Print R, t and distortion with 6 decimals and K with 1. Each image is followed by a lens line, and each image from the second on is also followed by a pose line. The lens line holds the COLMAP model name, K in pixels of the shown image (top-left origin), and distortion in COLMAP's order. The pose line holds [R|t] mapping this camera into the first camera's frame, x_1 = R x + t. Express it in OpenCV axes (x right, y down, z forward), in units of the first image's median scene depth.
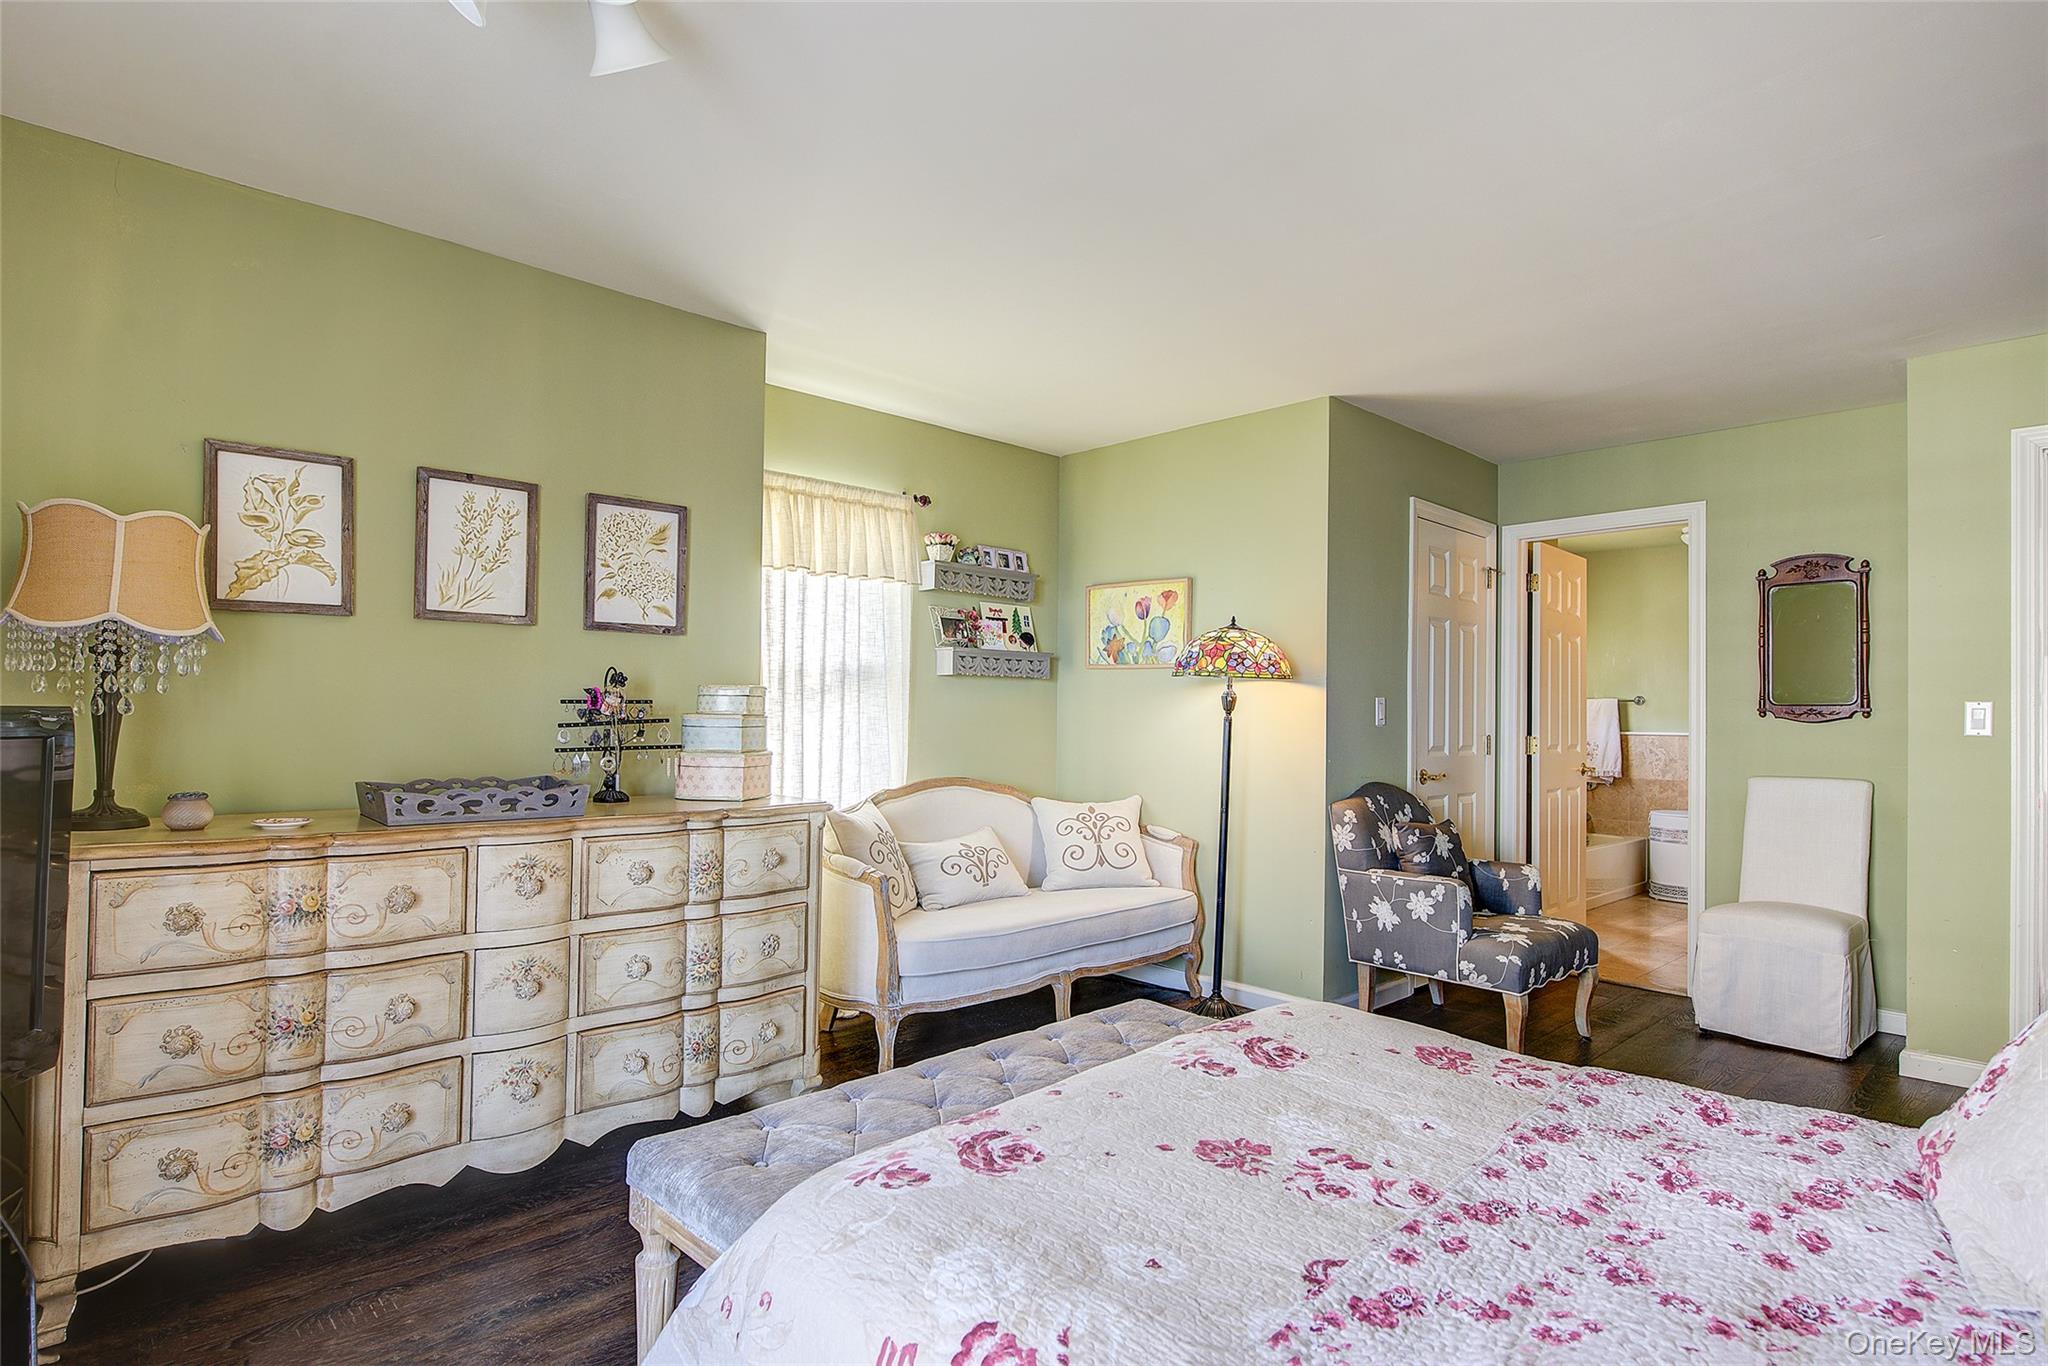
lens RADIAL K [[1099.0, 0, 1023.5], [0, 1099.0, 683.6], [0, 0, 1]] dist [-0.000511, -0.002913]
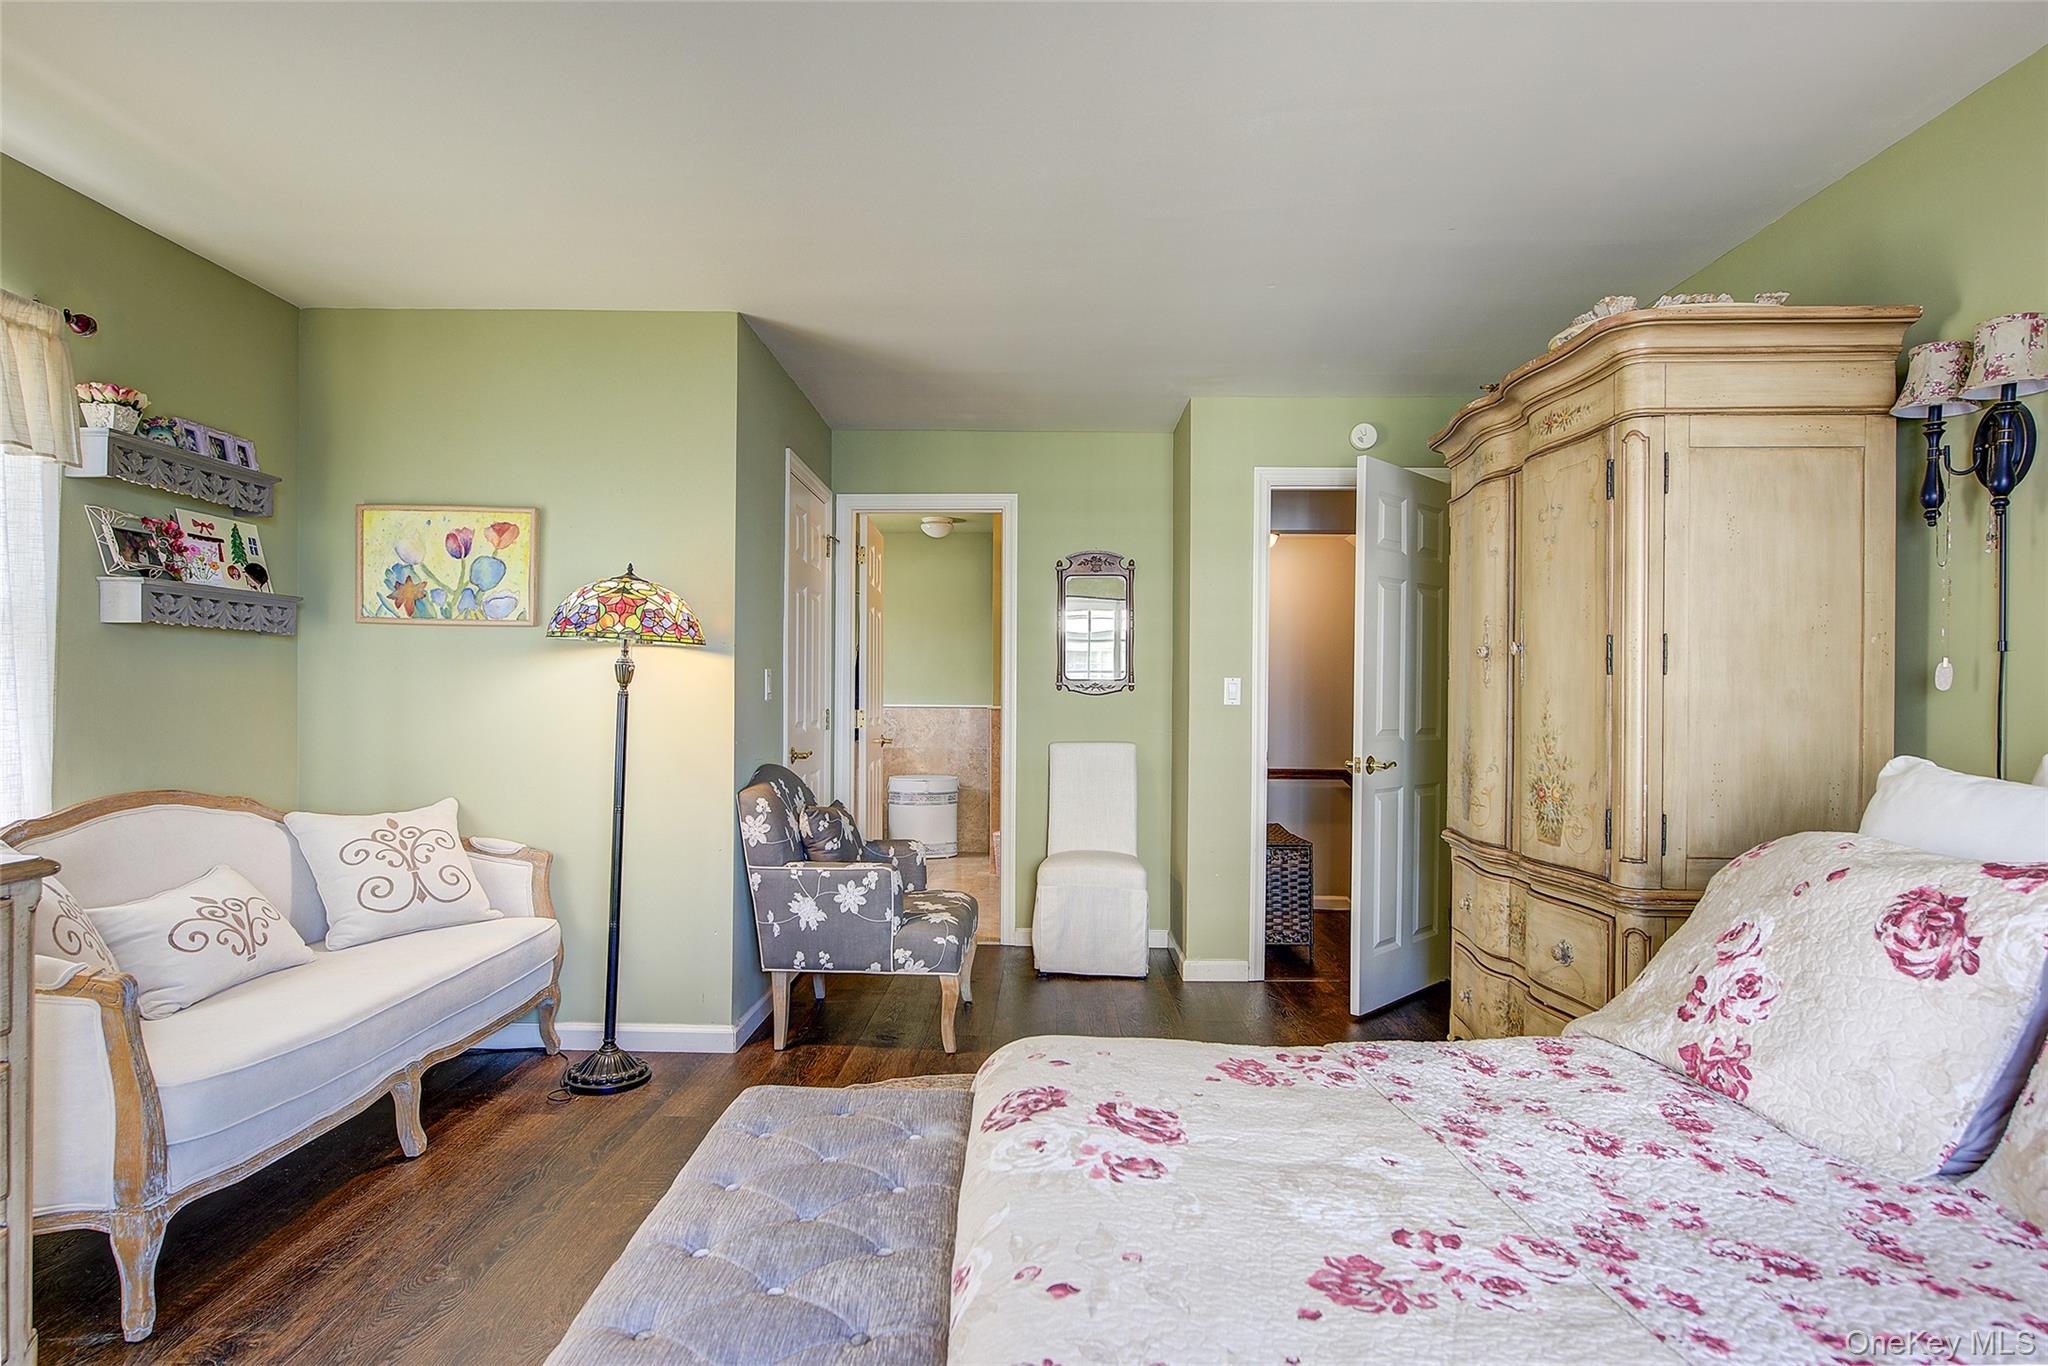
lens RADIAL K [[1099.0, 0, 1028.3], [0, 1099.0, 694.6], [0, 0, 1]] dist [-0.000511, -0.002913]
pose [[0.689842, -0.004493, 0.723946, -0.186786], [-0.020296, 0.999468, 0.025543, 0.006998], [-0.723675, -0.032314, 0.689384, 0.252552]]
